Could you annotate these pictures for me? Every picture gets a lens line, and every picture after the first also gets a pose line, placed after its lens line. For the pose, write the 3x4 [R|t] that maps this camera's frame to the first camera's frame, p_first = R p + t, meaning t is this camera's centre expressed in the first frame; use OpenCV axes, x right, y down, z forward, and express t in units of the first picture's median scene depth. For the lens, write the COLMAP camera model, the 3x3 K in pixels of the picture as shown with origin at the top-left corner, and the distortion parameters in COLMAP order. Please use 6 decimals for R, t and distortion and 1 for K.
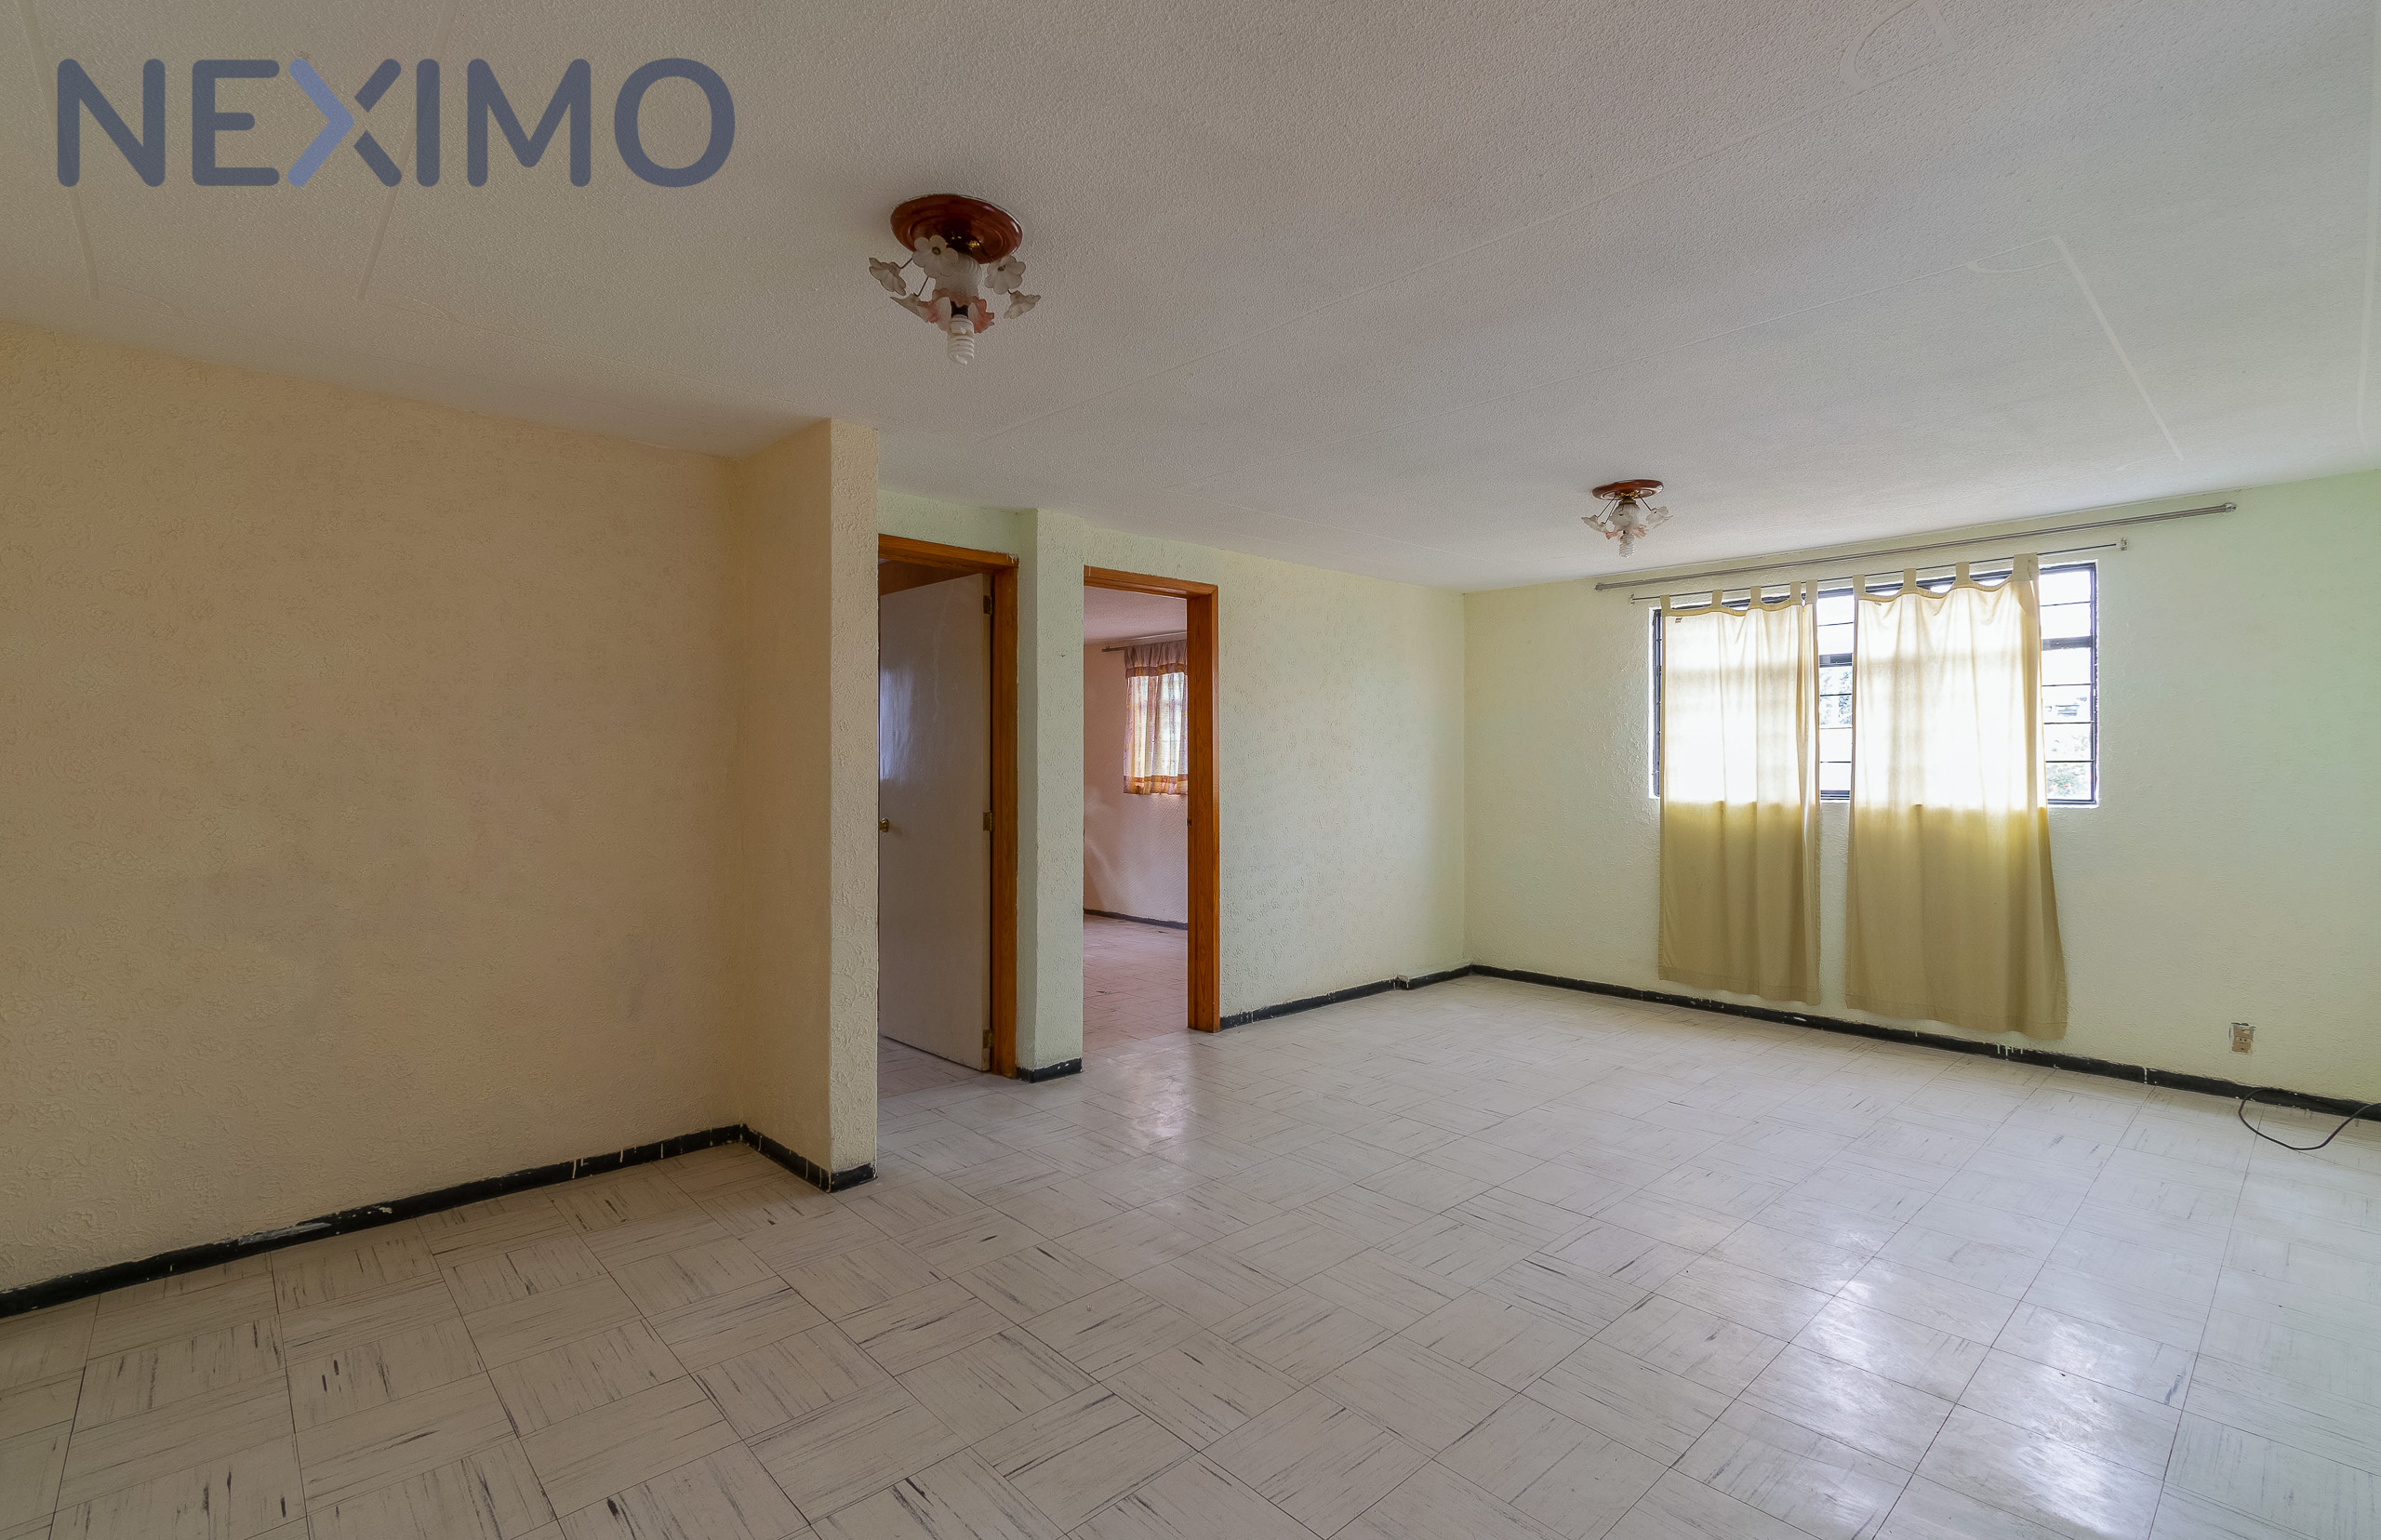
lens RADIAL K [[1077.0, 0, 1095.5], [0, 1077.0, 769.7], [0, 0, 1]] dist [0.013520, 0.001658]
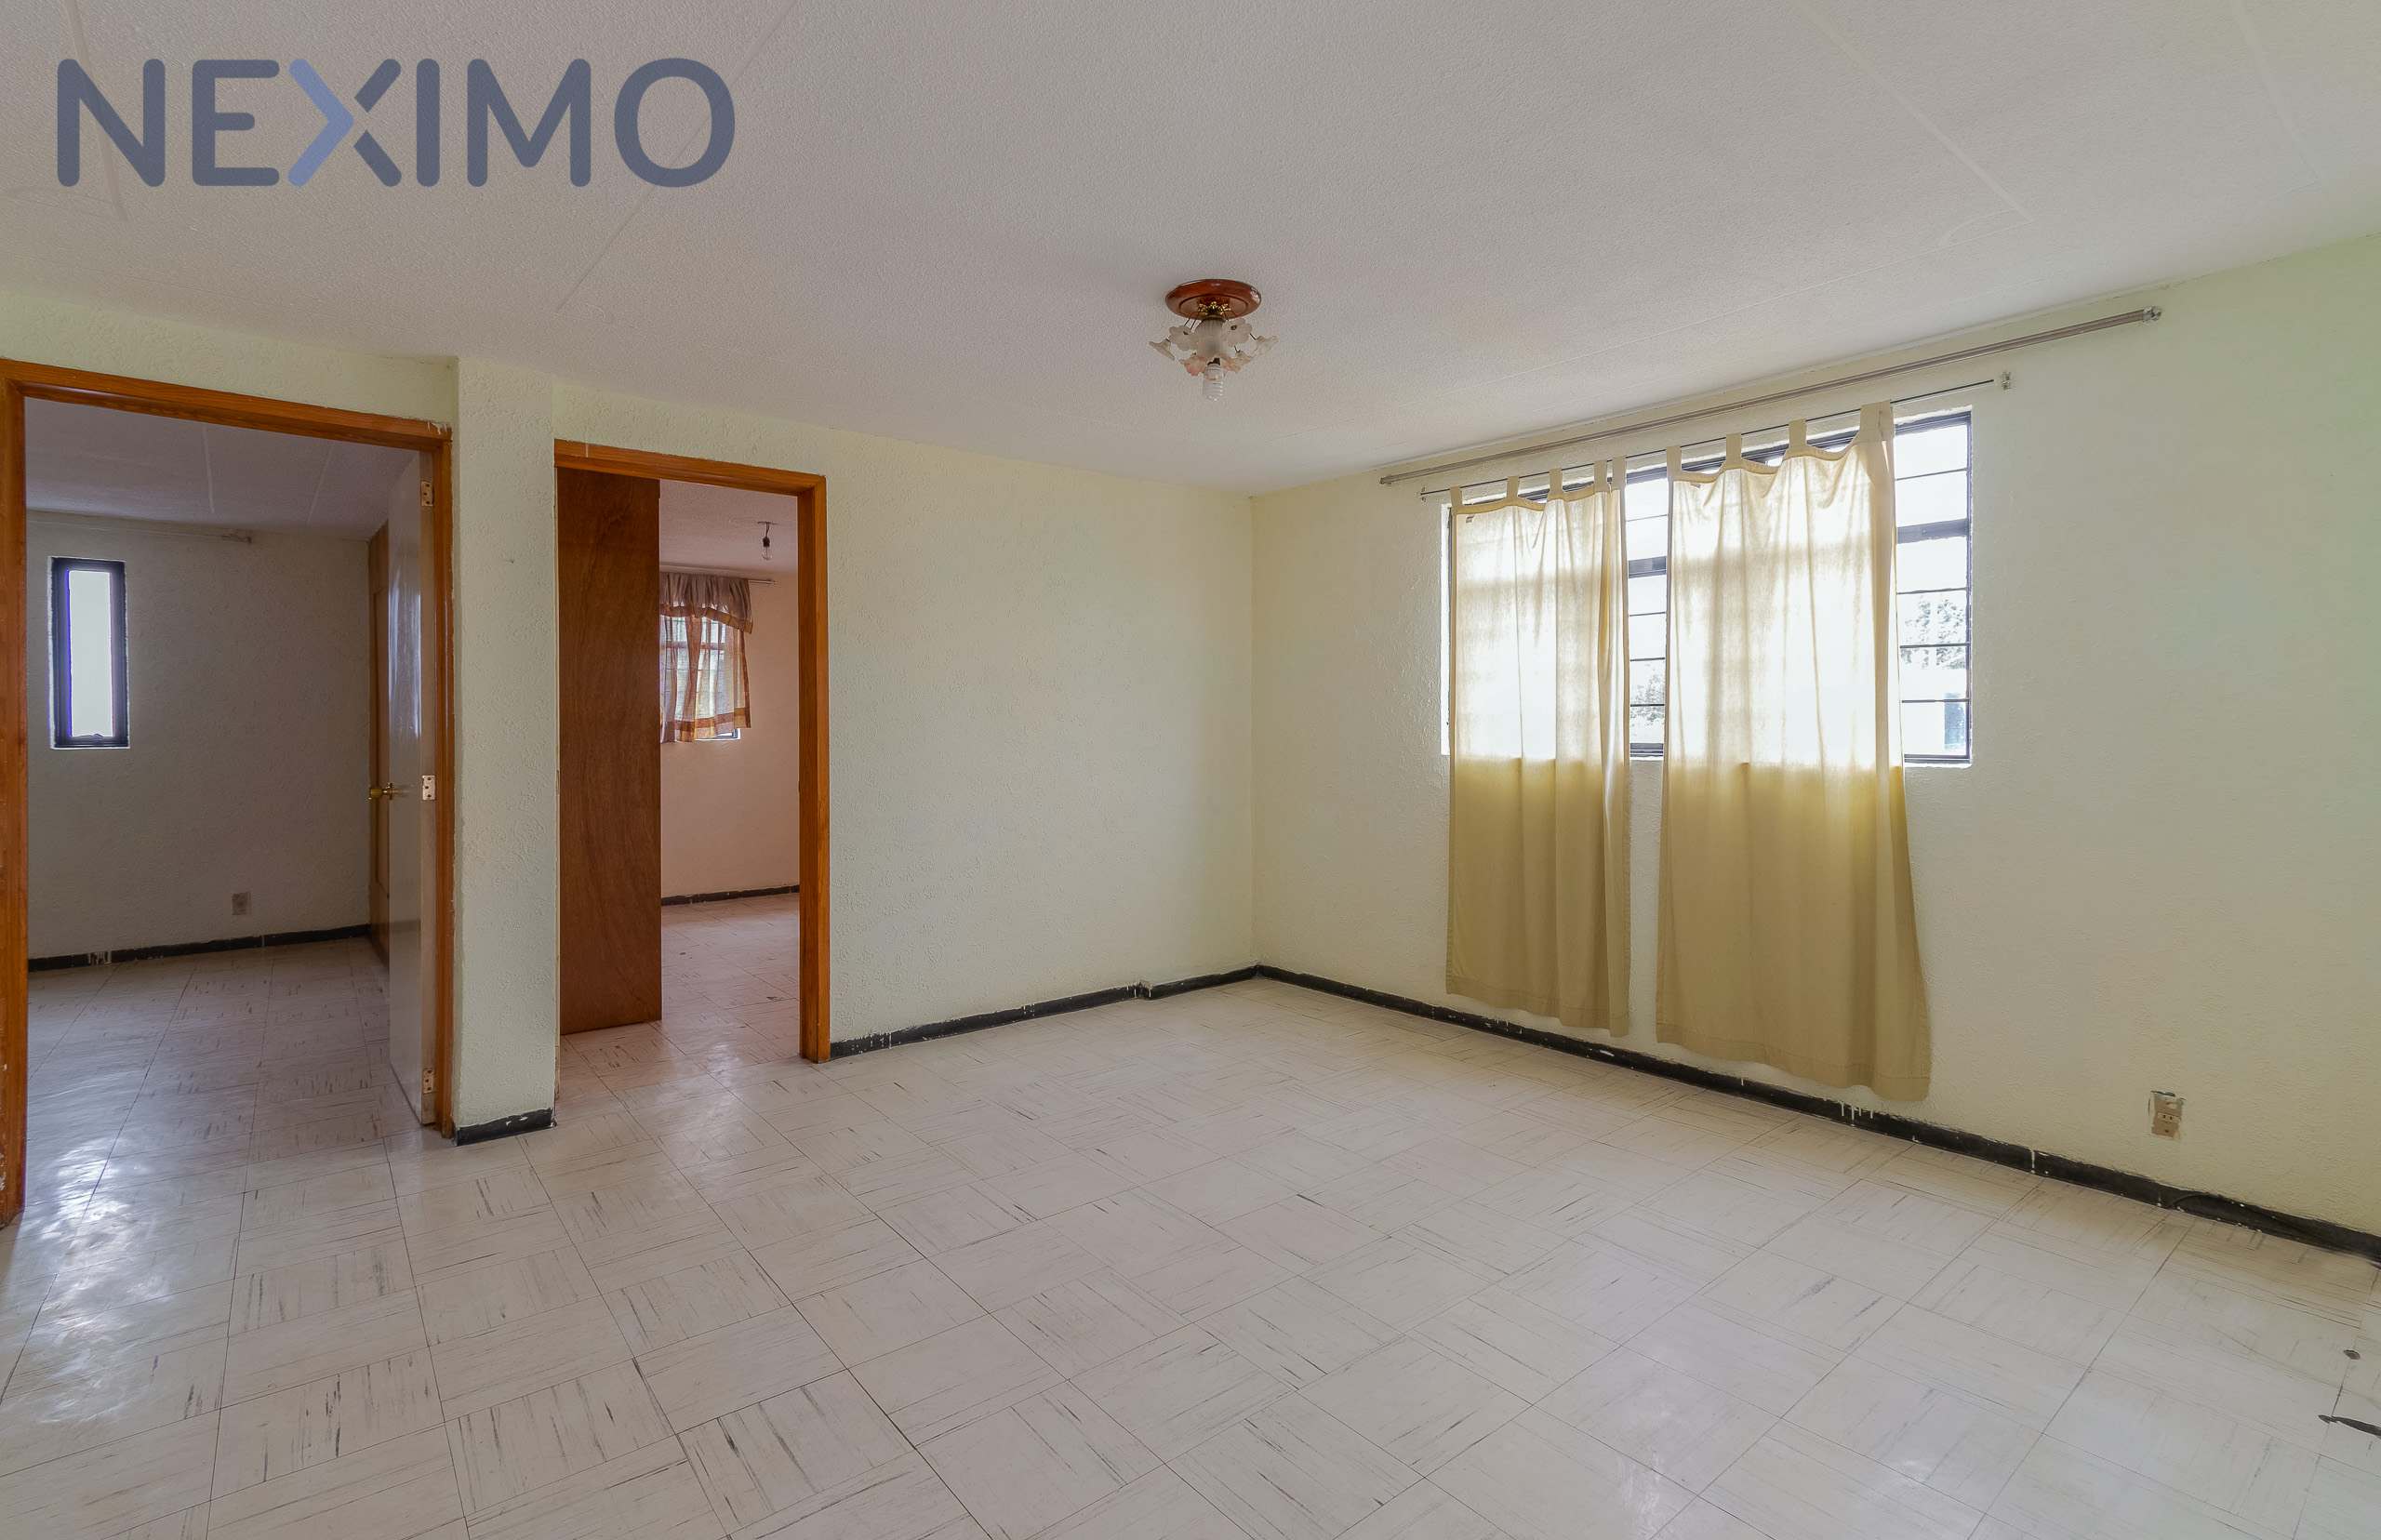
lens RADIAL K [[1077.0, 0, 1135.6], [0, 1077.0, 734.3], [0, 0, 1]] dist [0.013520, 0.001658]
pose [[0.998490, -0.002459, -0.054872, 0.384343], [0.002636, 0.999992, 0.003152, 0.009905], [0.054864, -0.003292, 0.998488, 0.256268]]
